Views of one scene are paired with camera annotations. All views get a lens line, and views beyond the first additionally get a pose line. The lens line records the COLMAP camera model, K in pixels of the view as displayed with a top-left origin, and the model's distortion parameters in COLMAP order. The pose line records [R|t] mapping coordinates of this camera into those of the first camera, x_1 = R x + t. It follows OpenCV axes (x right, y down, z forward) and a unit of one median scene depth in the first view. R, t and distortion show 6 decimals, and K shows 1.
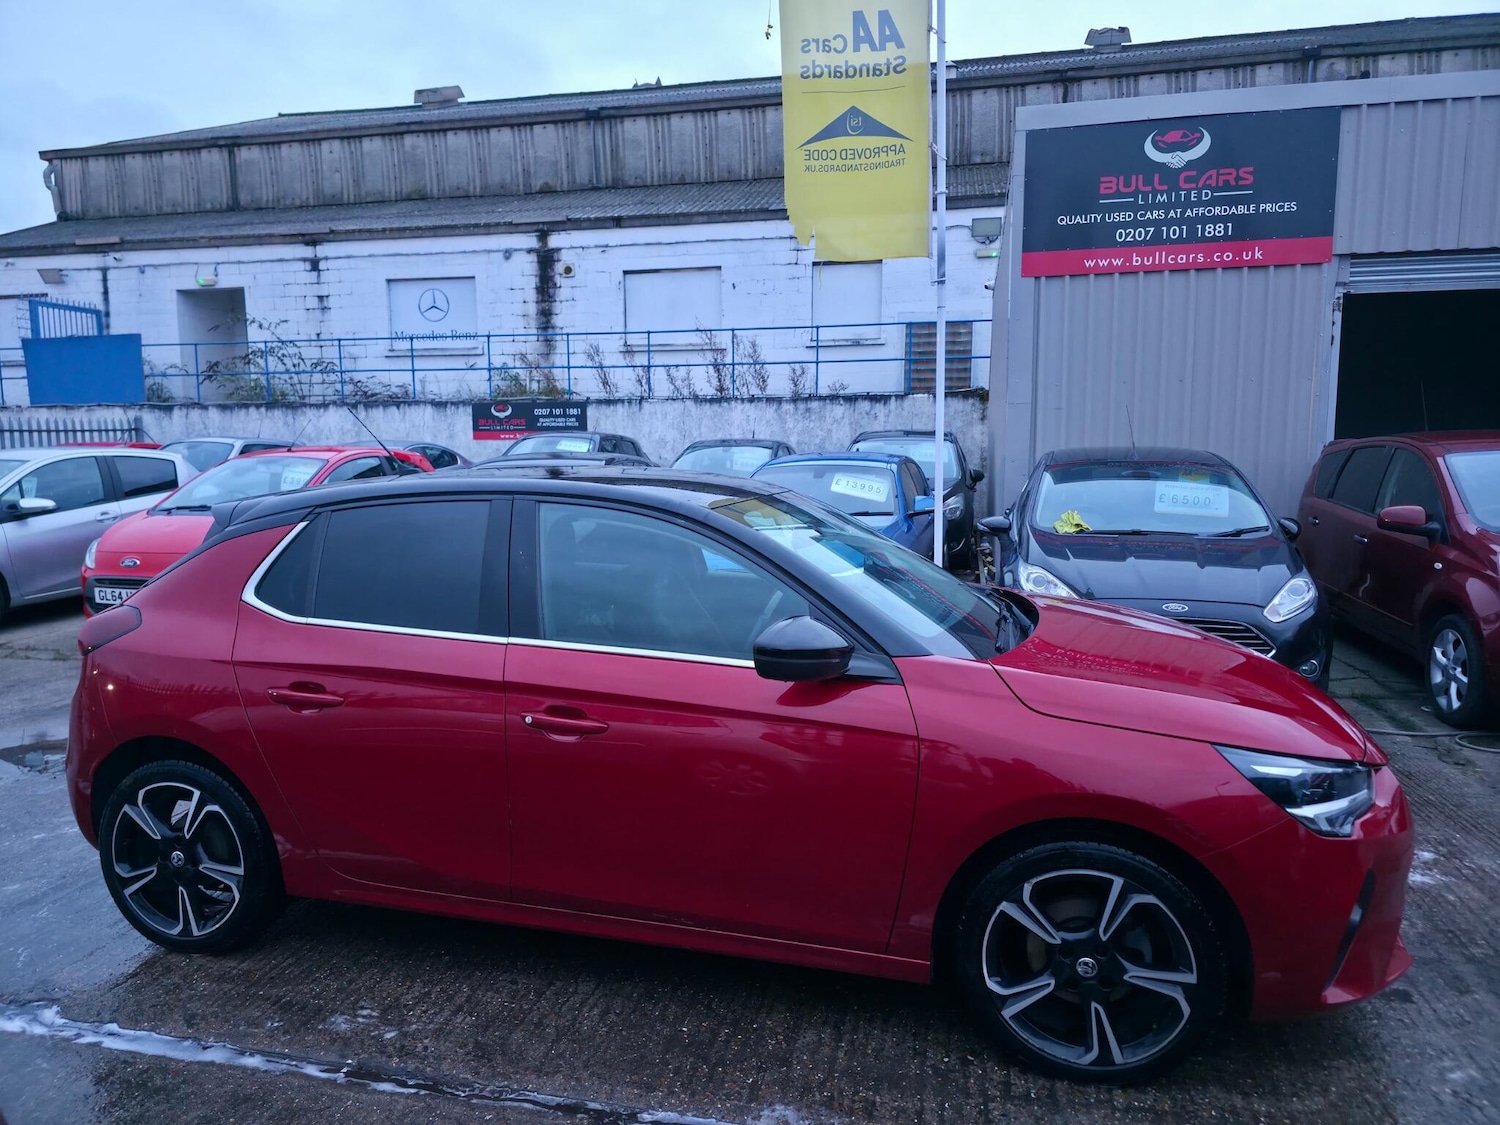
lens RADIAL K [[986.5, 0, 742.9], [0, 986.5, 560.4], [0, 0, 1]] dist [0.047949, -0.036437]
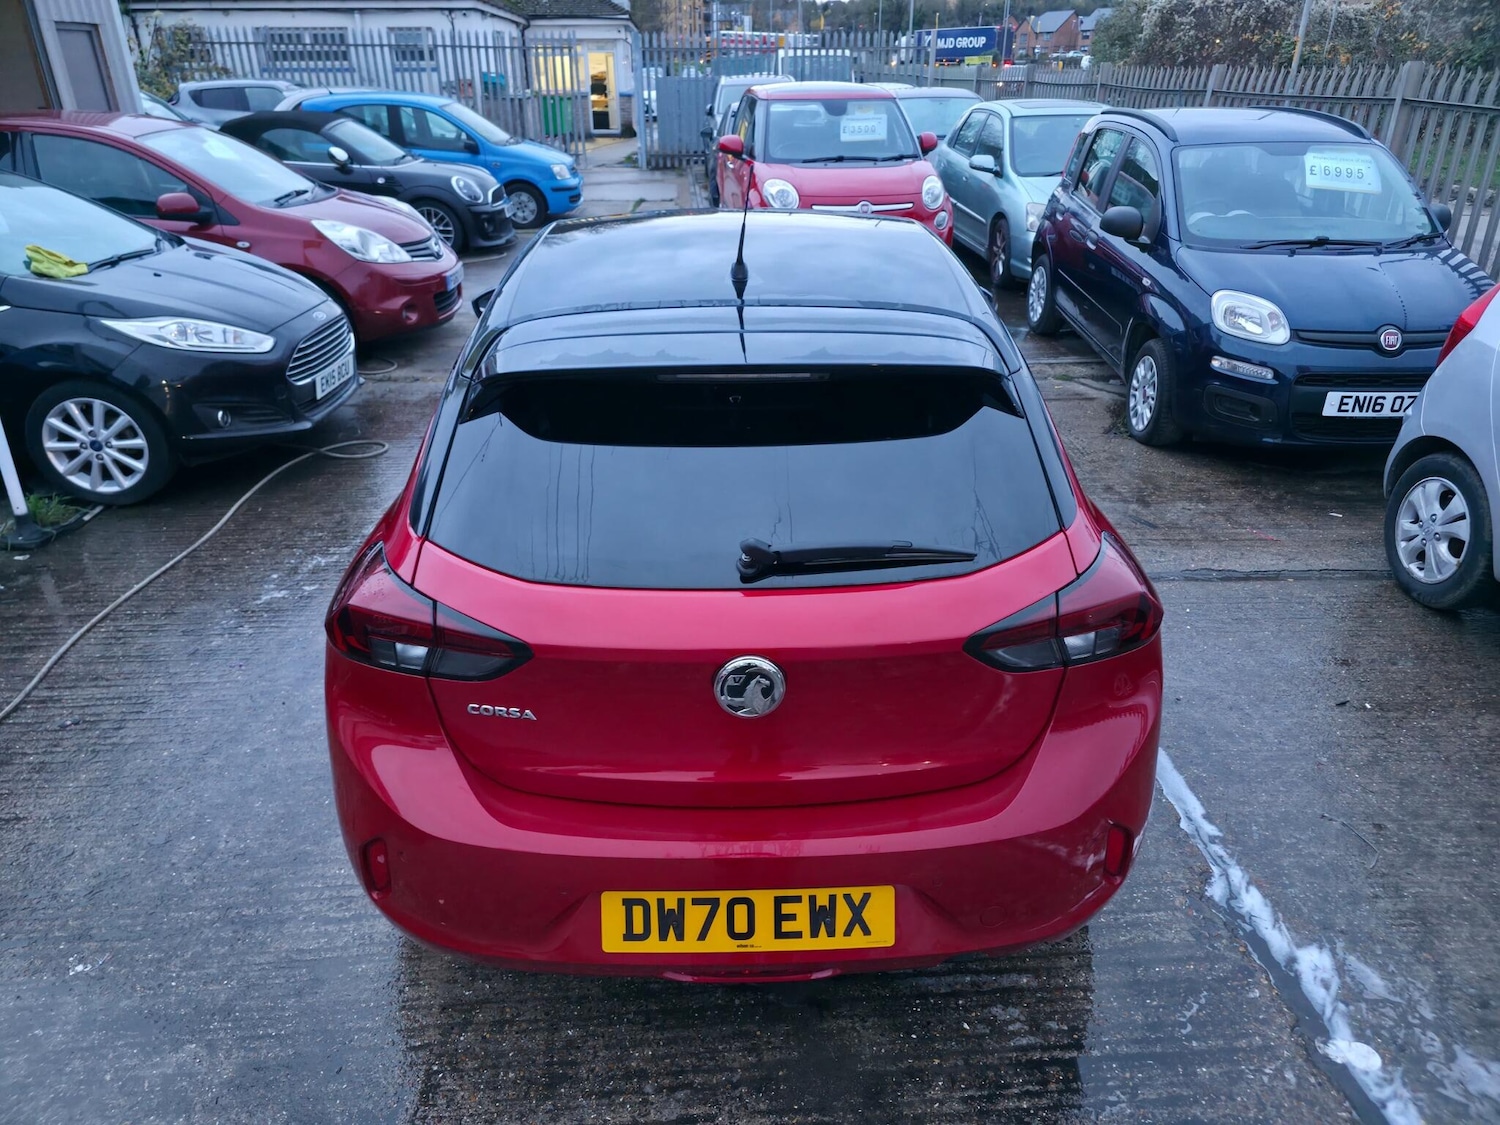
lens RADIAL K [[986.5, 0, 746.6], [0, 986.5, 553.2], [0, 0, 1]] dist [0.047949, -0.036437]
pose [[-0.274263, -0.413191, 0.868362, -0.620609], [0.115787, 0.882230, 0.456359, -0.140528], [-0.954659, 0.225707, -0.194121, 0.760252]]
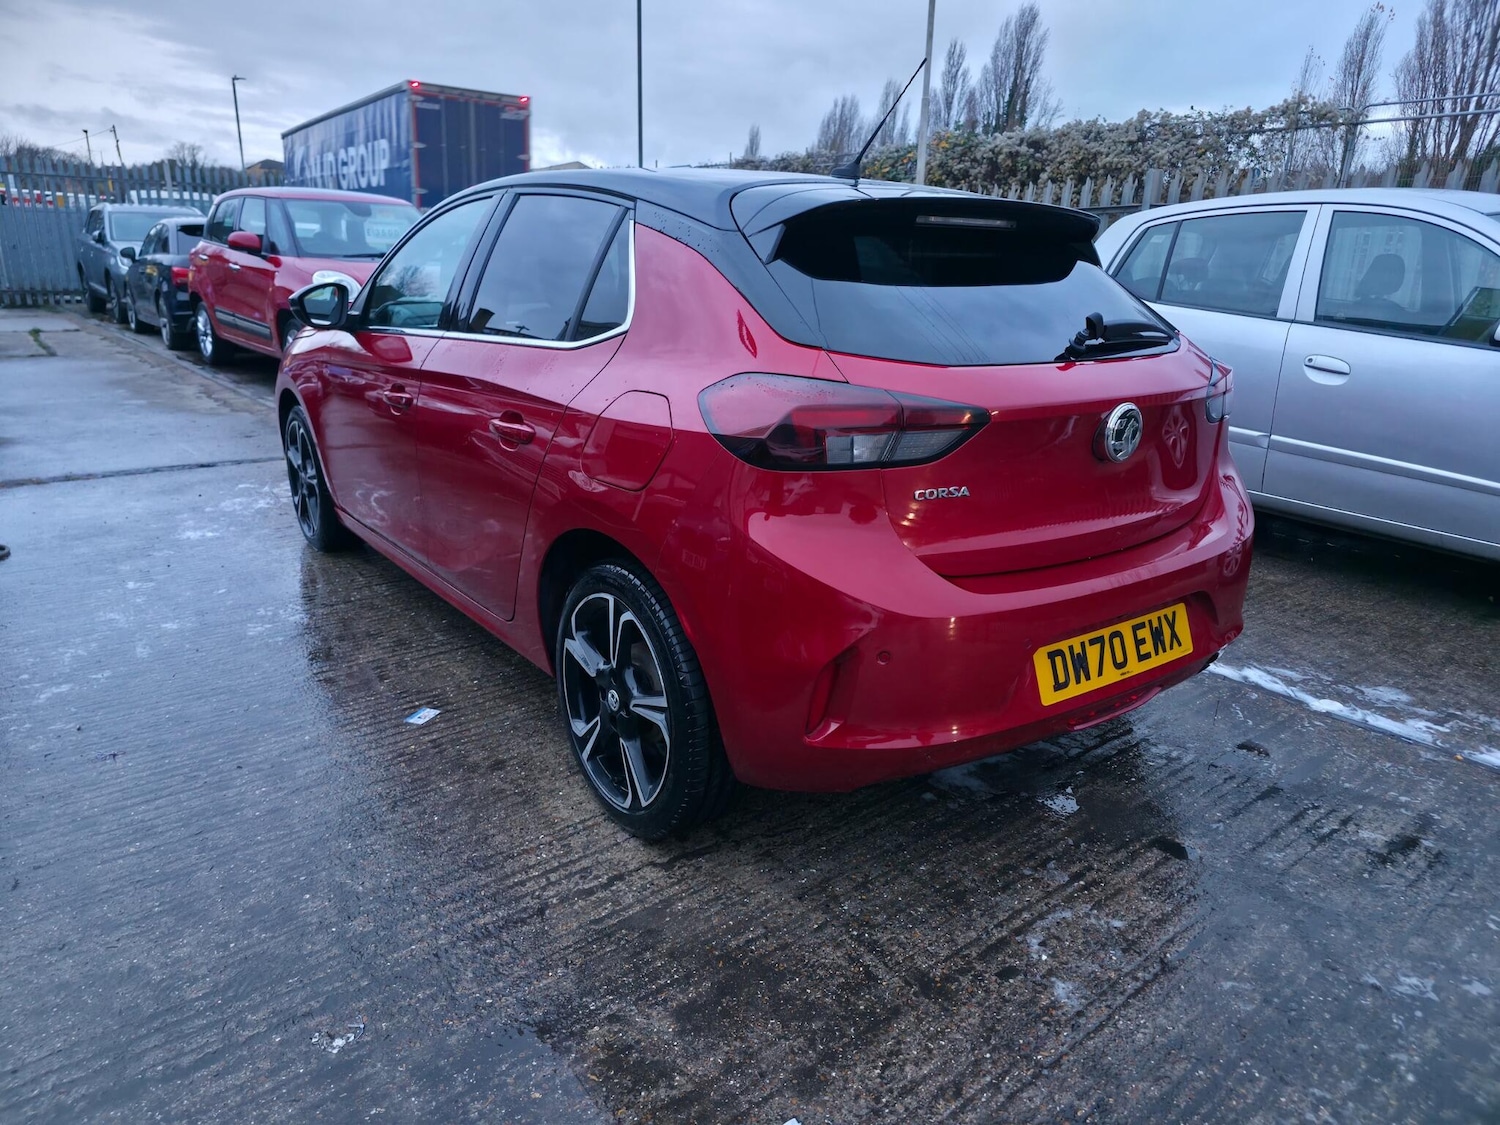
lens RADIAL K [[986.5, 0, 740.0], [0, 986.5, 559.9], [0, 0, 1]] dist [0.047949, -0.036437]
pose [[-0.776478, -0.196916, 0.598586, -0.494941], [0.051633, 0.926843, 0.371881, -0.066417], [-0.628025, 0.319664, -0.709507, 1.072982]]
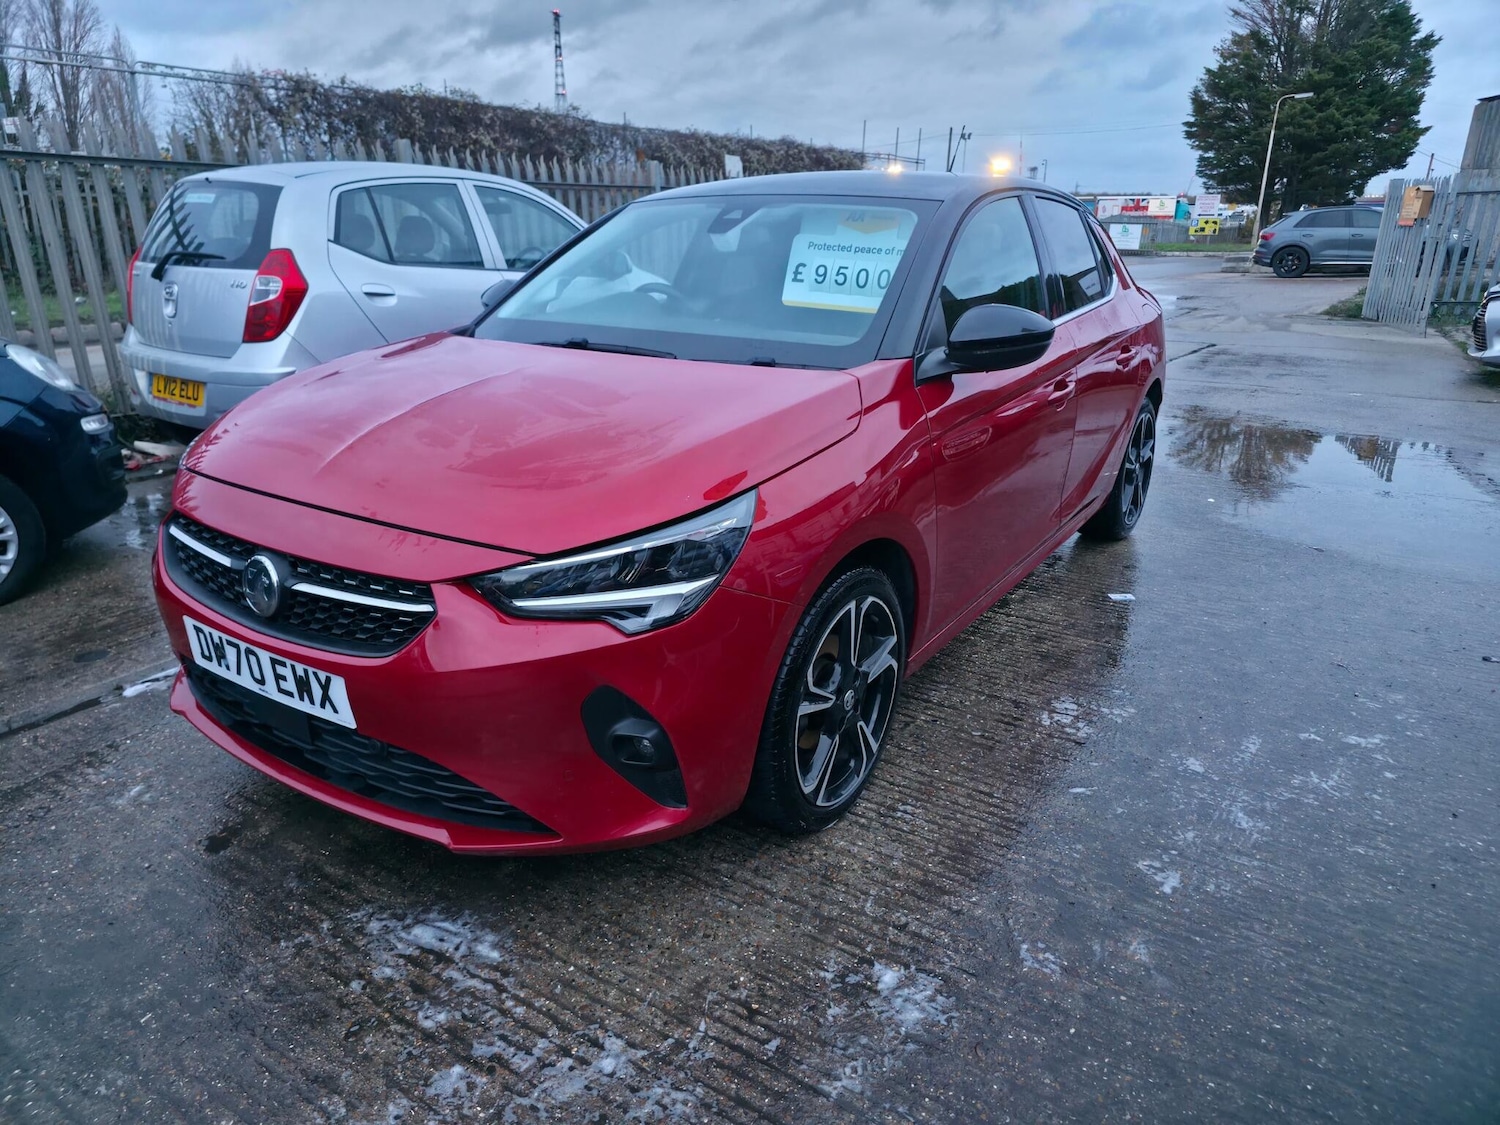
lens RADIAL K [[986.5, 0, 734.8], [0, 986.5, 561.5], [0, 0, 1]] dist [0.047949, -0.036437]
pose [[-0.335529, 0.315237, -0.887720, 0.579484], [-0.107975, 0.923268, 0.368671, -0.054903], [0.935821, 0.219551, -0.275745, 0.780217]]
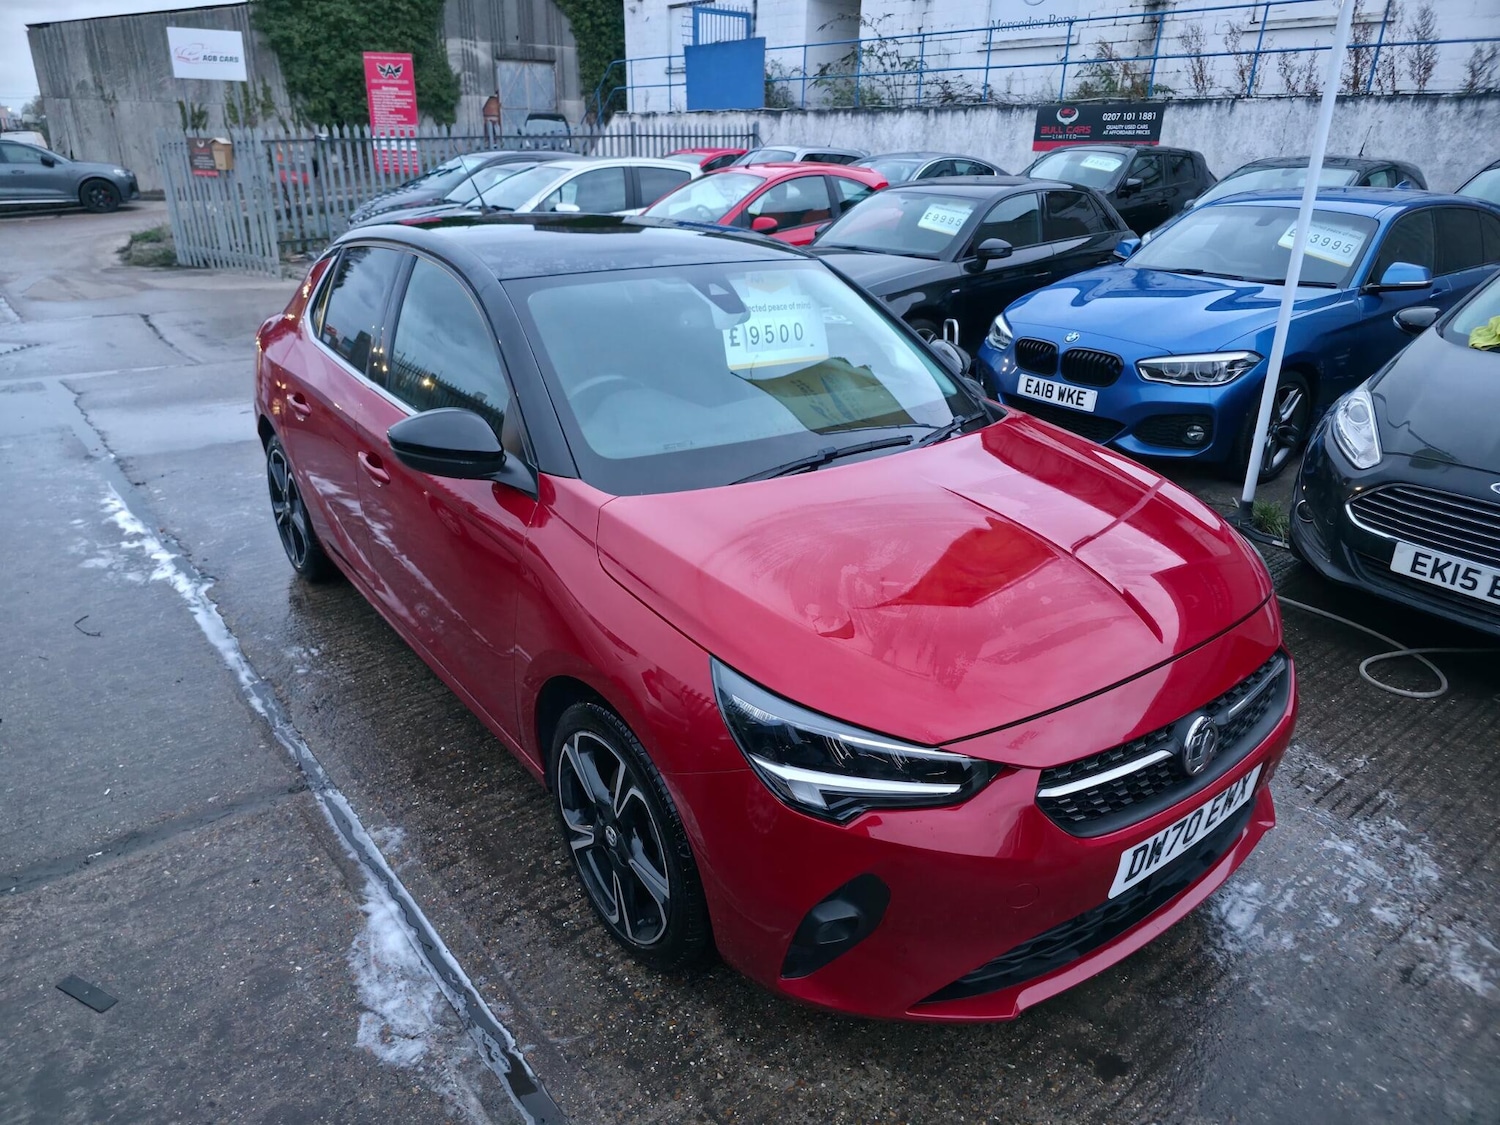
lens RADIAL K [[986.5, 0, 737.2], [0, 986.5, 565.5], [0, 0, 1]] dist [0.047949, -0.036437]
pose [[0.785325, 0.257374, -0.563048, 0.382412], [-0.089549, 0.947147, 0.308049, -0.054485], [0.612573, -0.191498, 0.766866, 0.175674]]
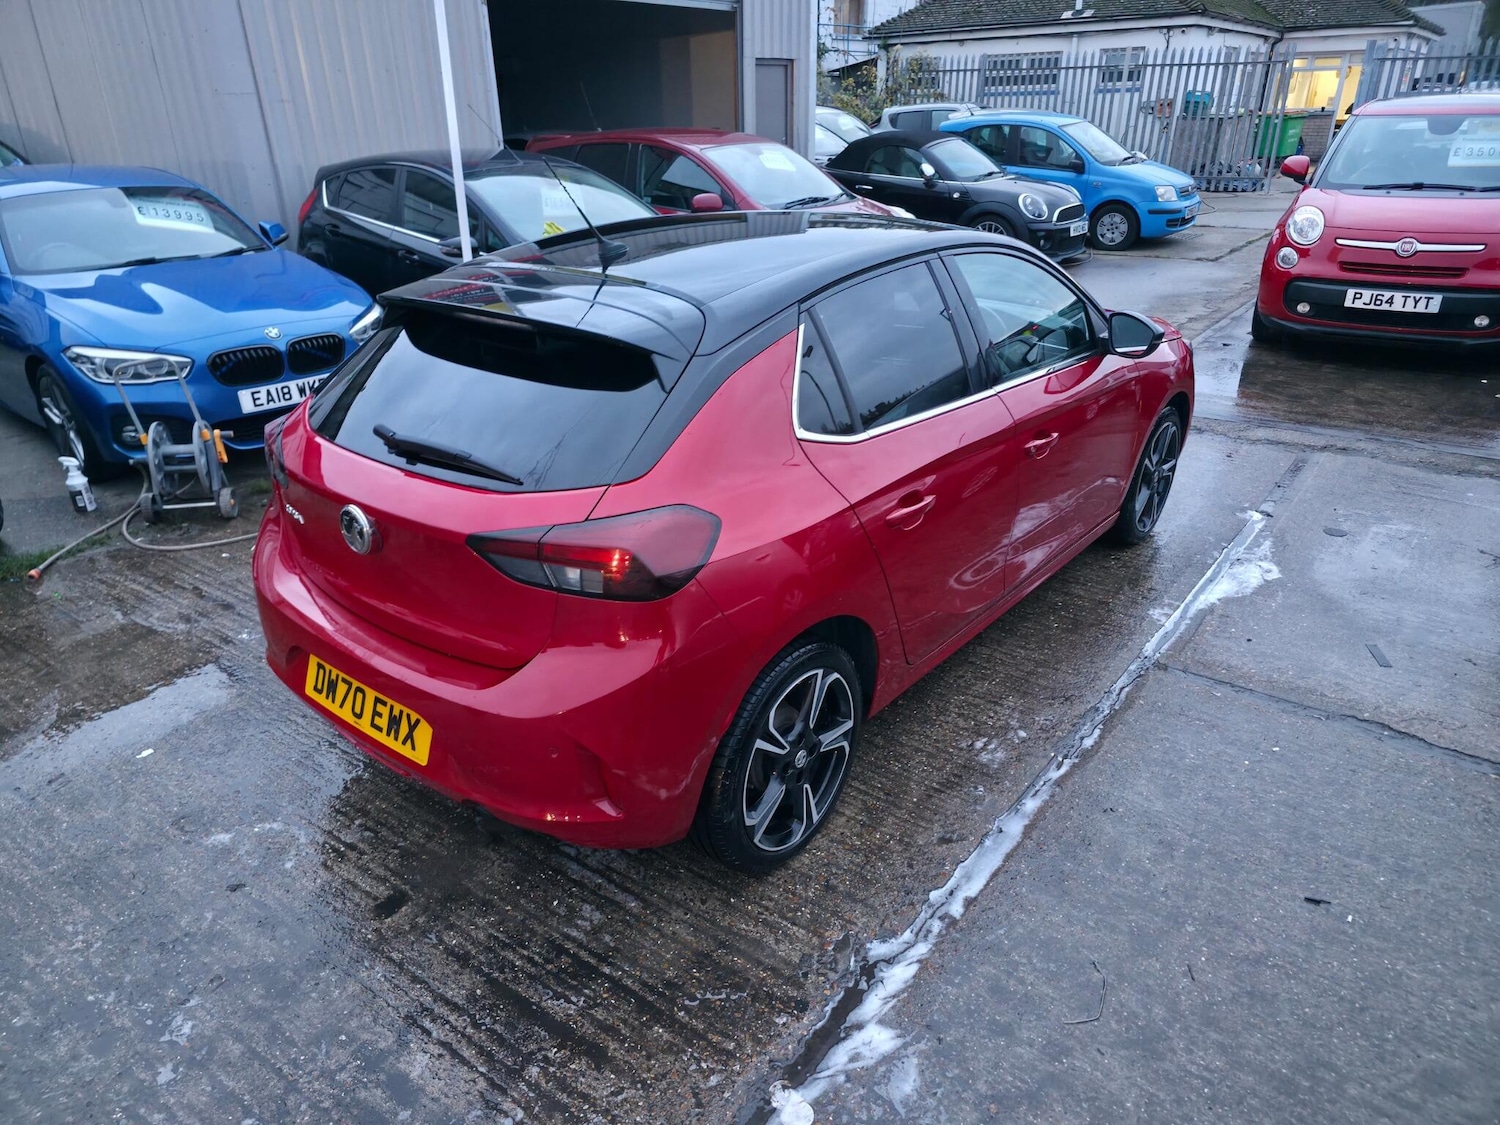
lens RADIAL K [[986.5, 0, 736.7], [0, 986.5, 577.7], [0, 0, 1]] dist [0.047949, -0.036437]
pose [[0.414572, -0.392483, 0.821028, -0.660711], [0.117590, 0.917752, 0.379345, -0.087440], [-0.902387, -0.060722, 0.426627, 0.386592]]
